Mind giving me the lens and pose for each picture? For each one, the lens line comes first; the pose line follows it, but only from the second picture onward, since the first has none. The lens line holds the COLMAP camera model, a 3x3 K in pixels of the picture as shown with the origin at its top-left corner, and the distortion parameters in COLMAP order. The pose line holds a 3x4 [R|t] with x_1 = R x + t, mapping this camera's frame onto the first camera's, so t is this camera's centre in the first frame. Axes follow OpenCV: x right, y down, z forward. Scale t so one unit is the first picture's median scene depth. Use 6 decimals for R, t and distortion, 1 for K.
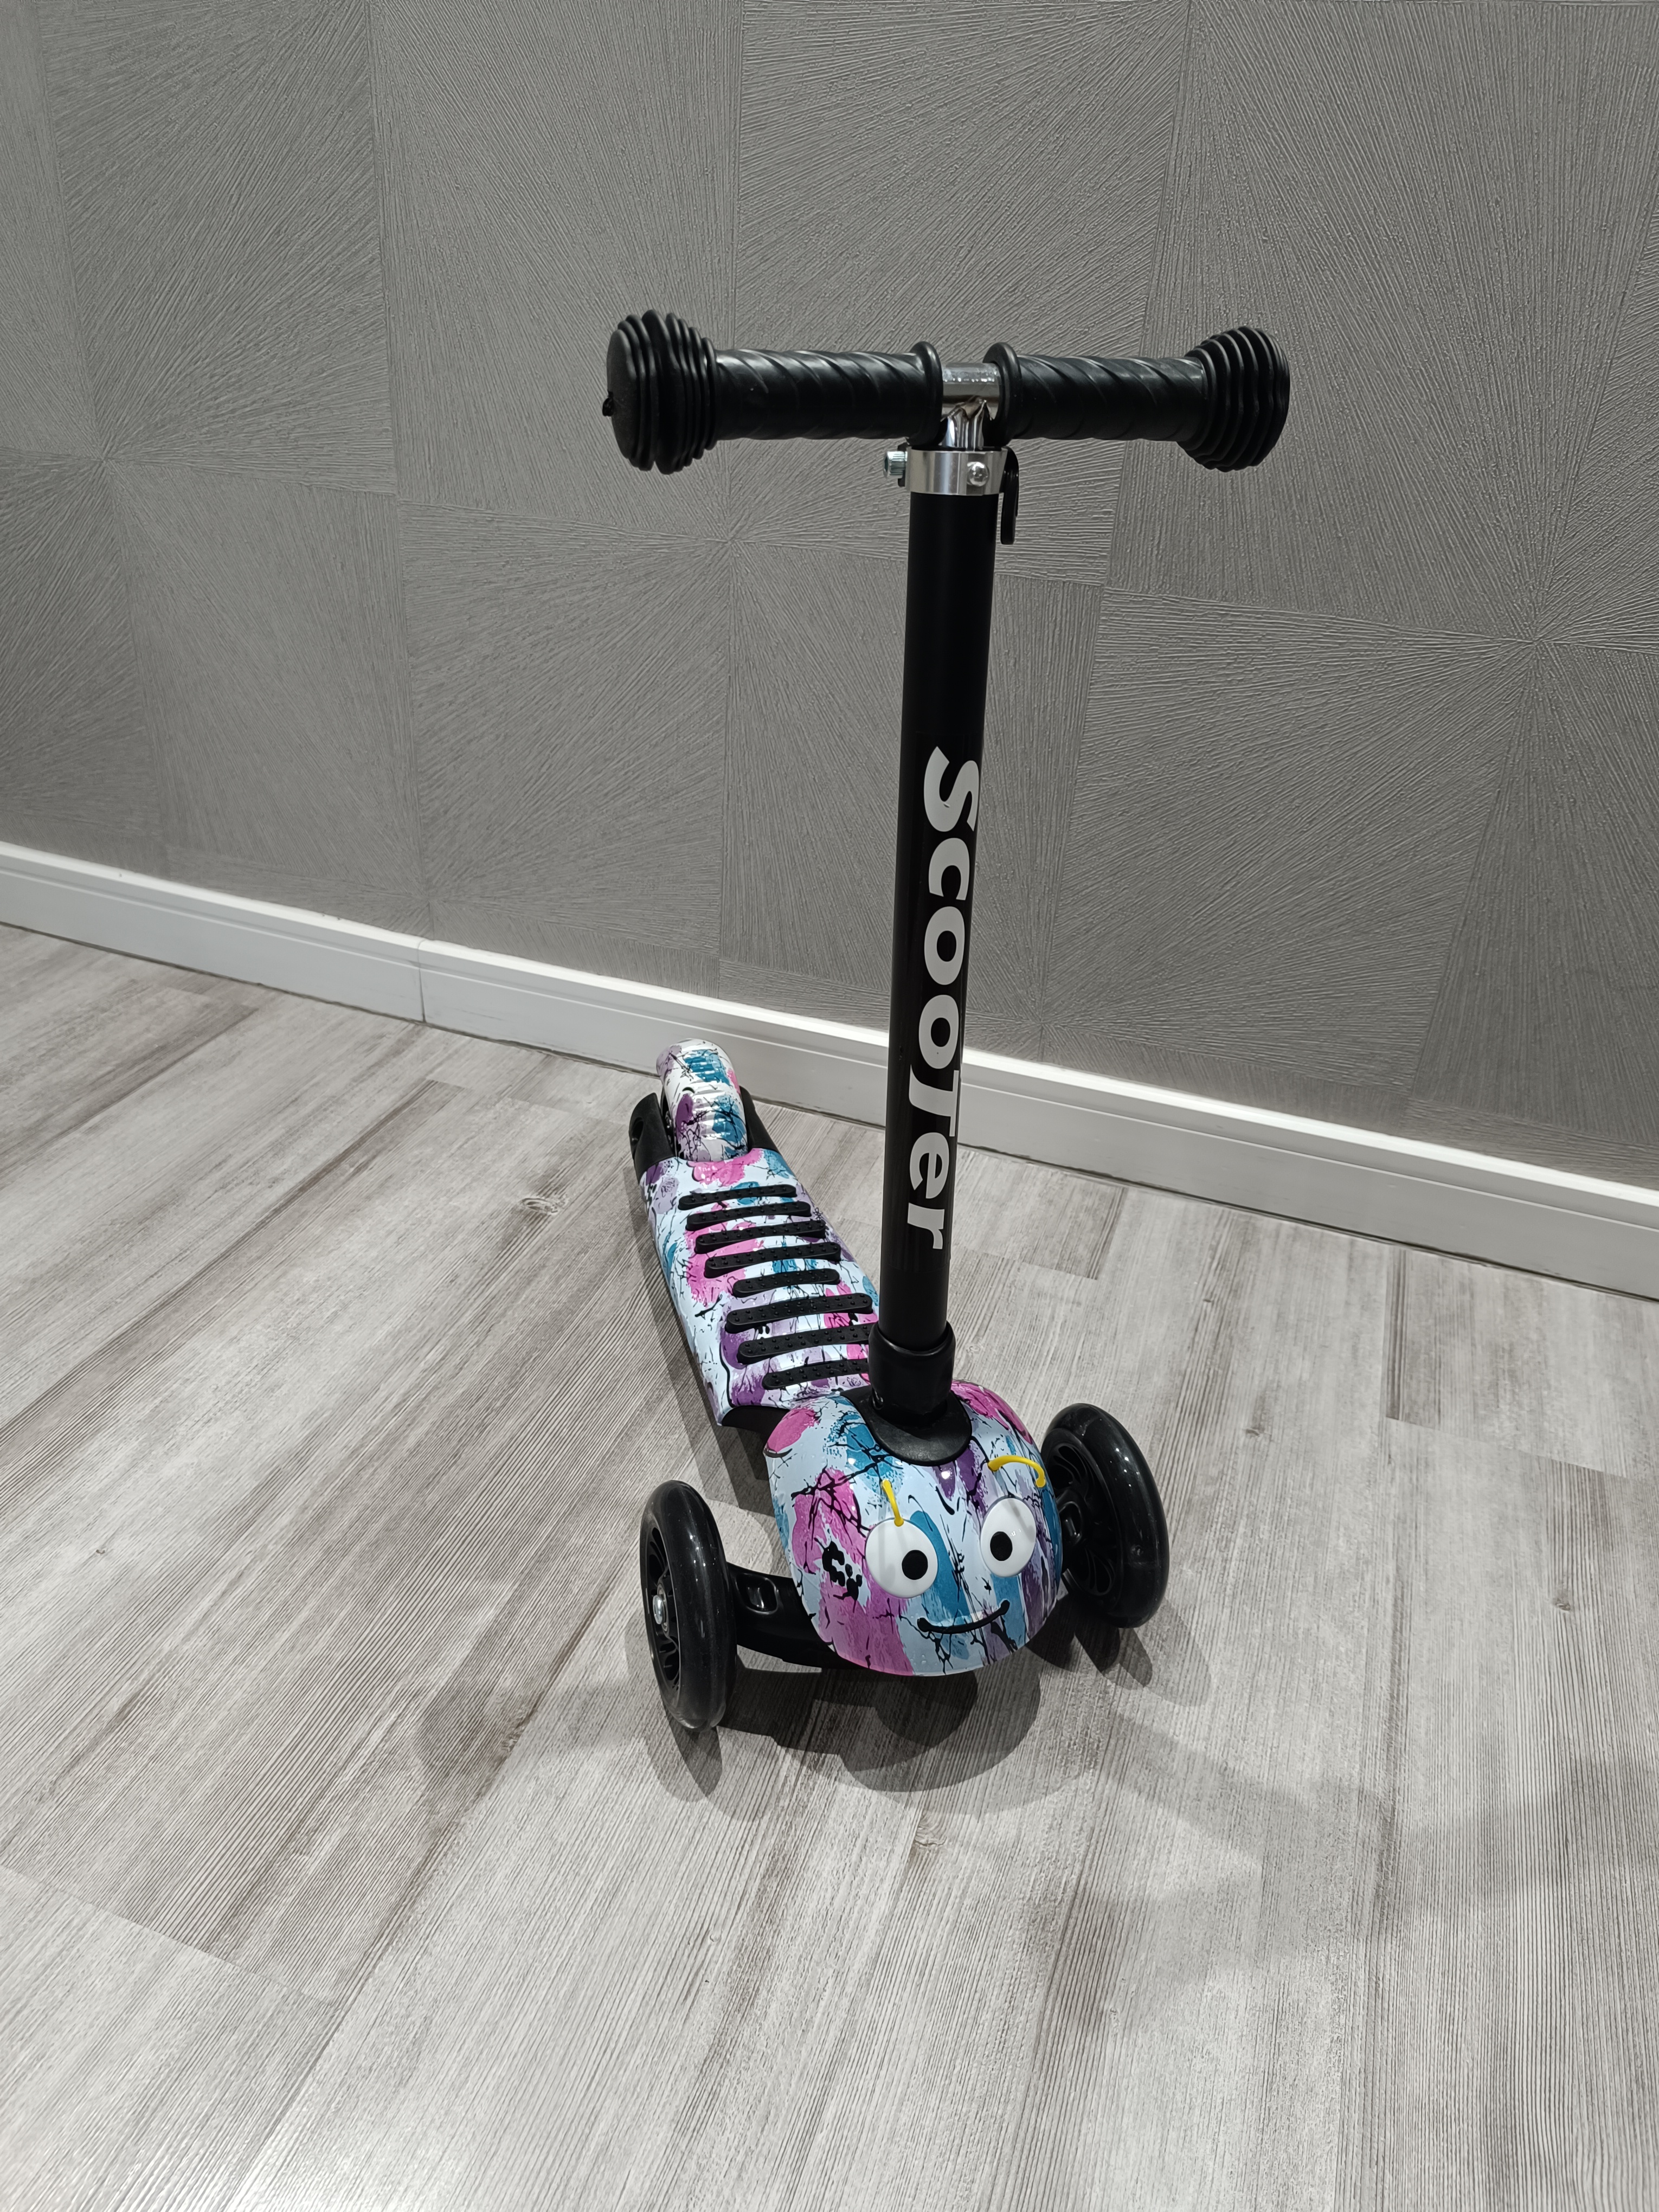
lens RADIAL K [[1507.4, 0, 828.8], [0, 1507.4, 1101.0], [0, 0, 1]] dist [0.010026, -0.024562]
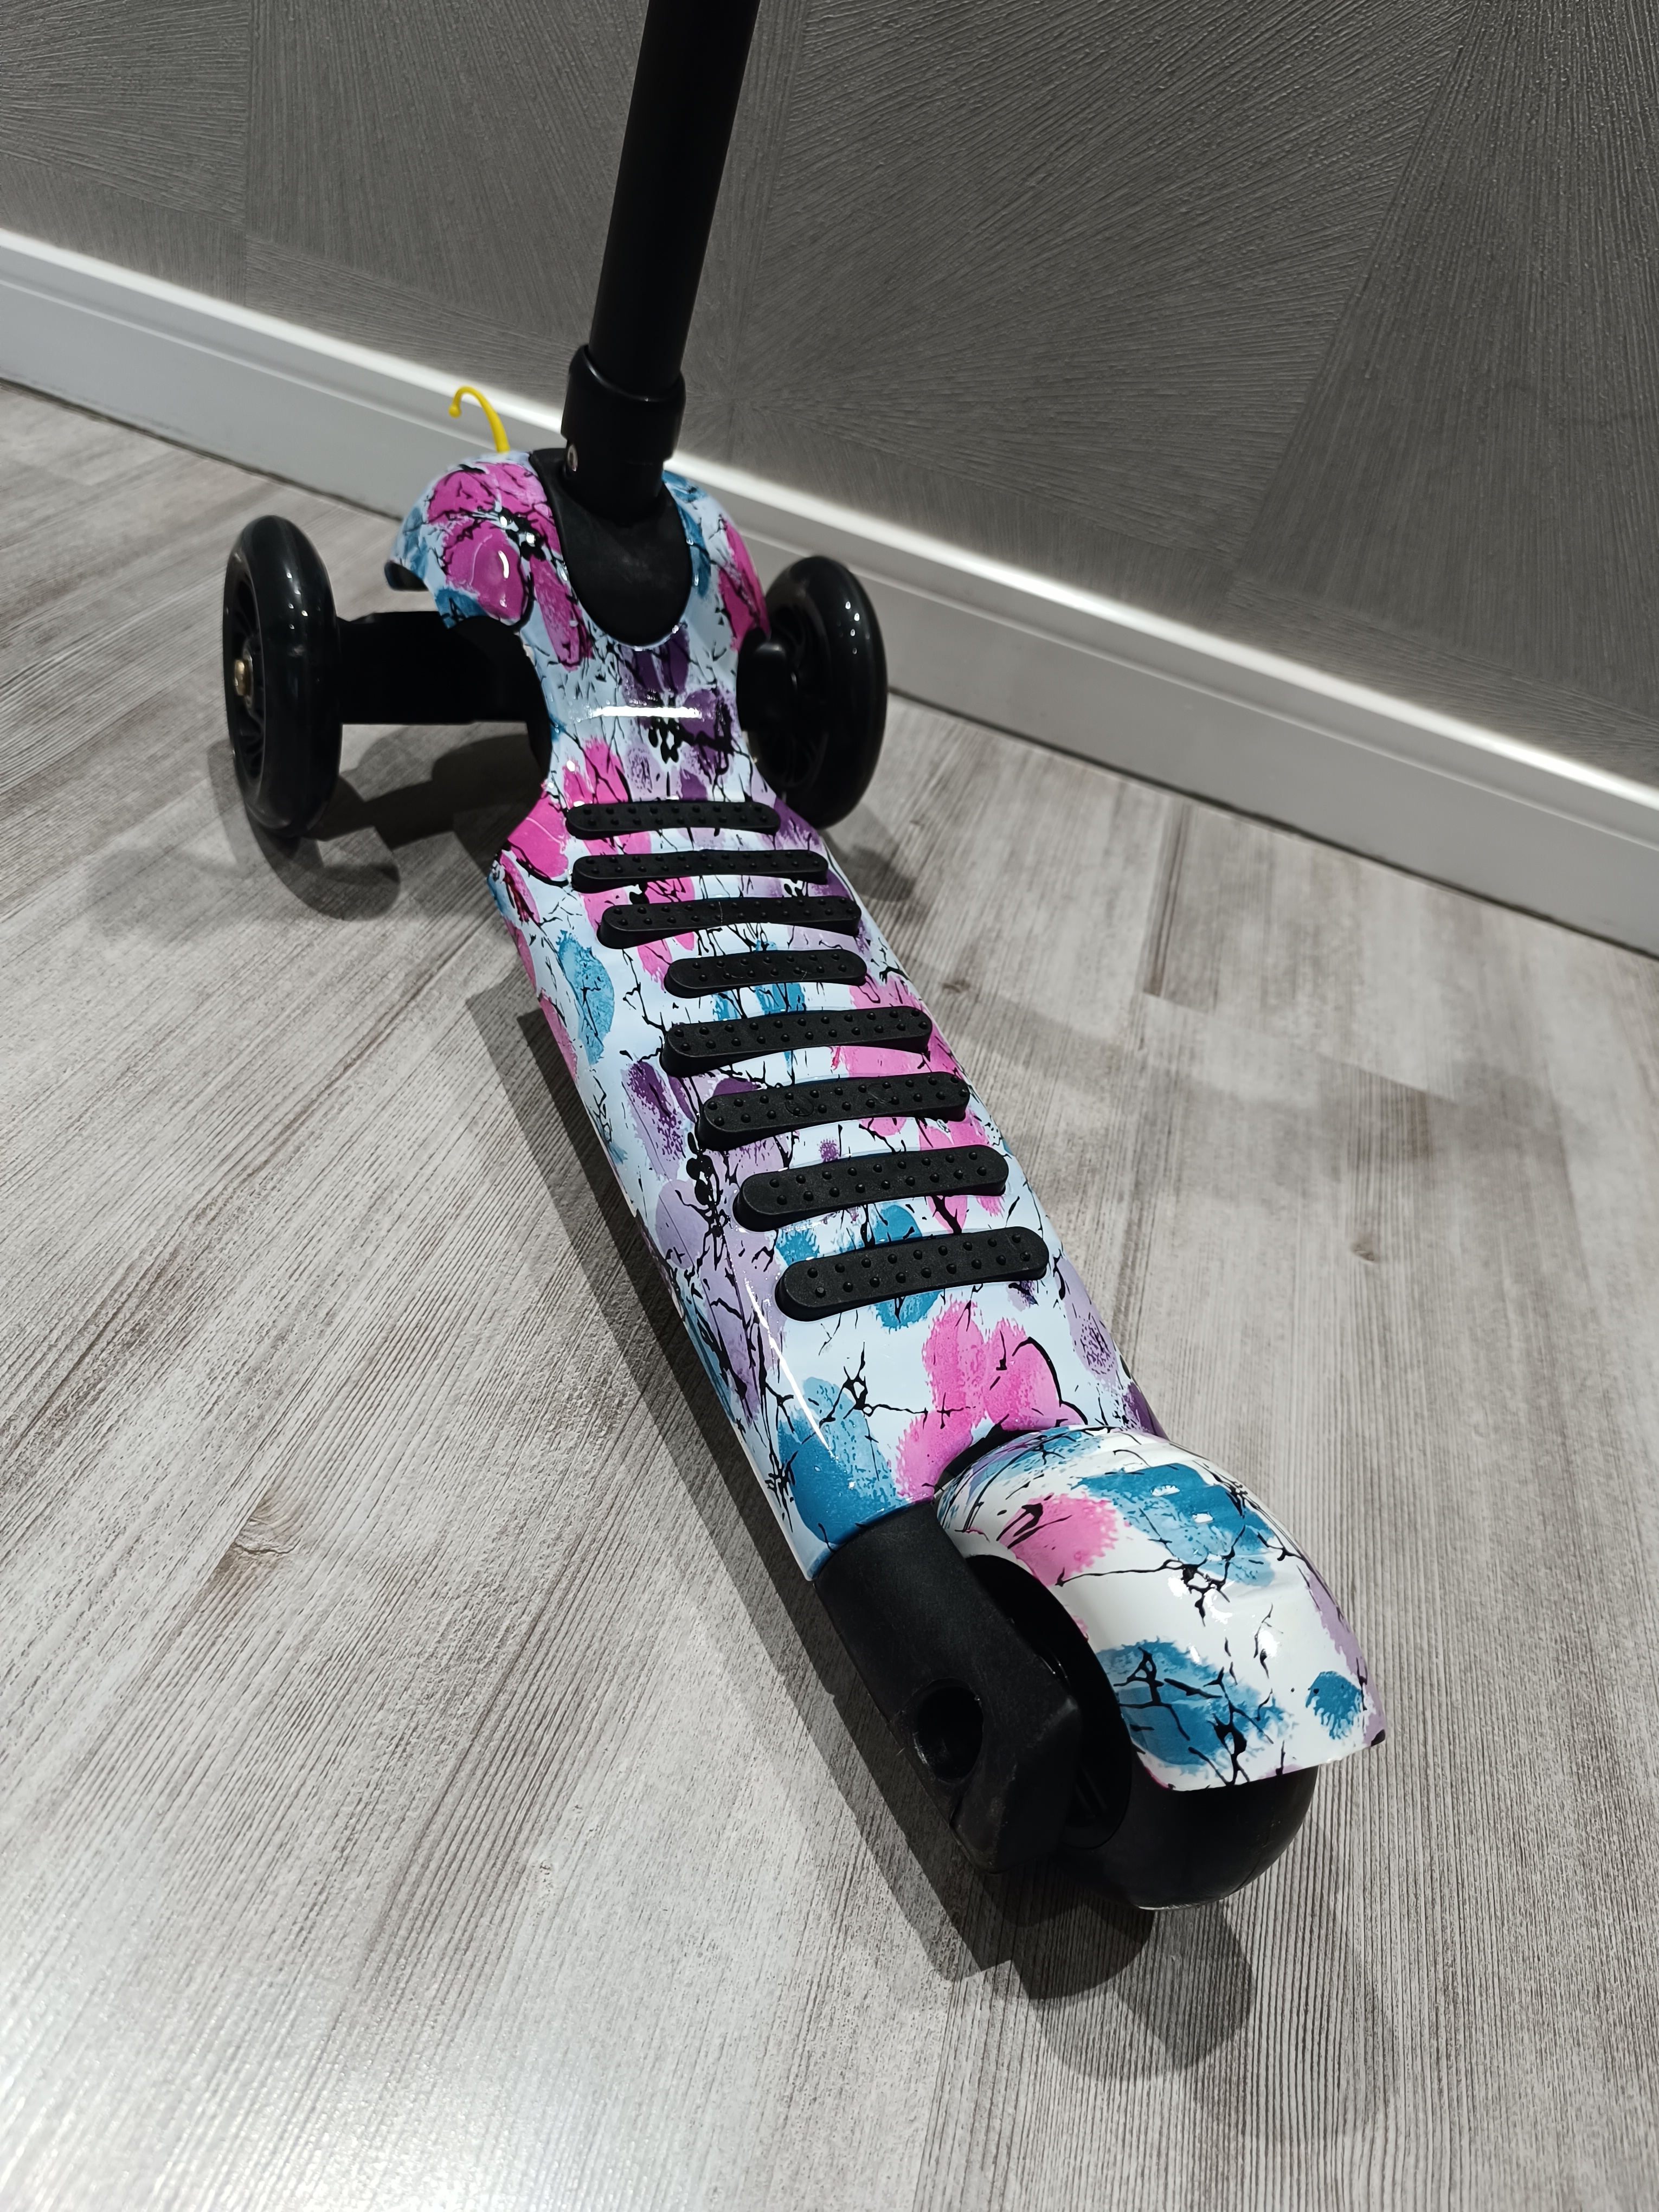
lens RADIAL K [[1526.3, 0, 829.5], [0, 1526.3, 1106.0], [0, 0, 1]] dist [0.012354, -0.033275]
pose [[0.978237, 0.093553, 0.185203, 0.109895], [-0.125395, 0.977700, 0.168461, 0.165994], [-0.165313, -0.188018, 0.968153, 0.353233]]
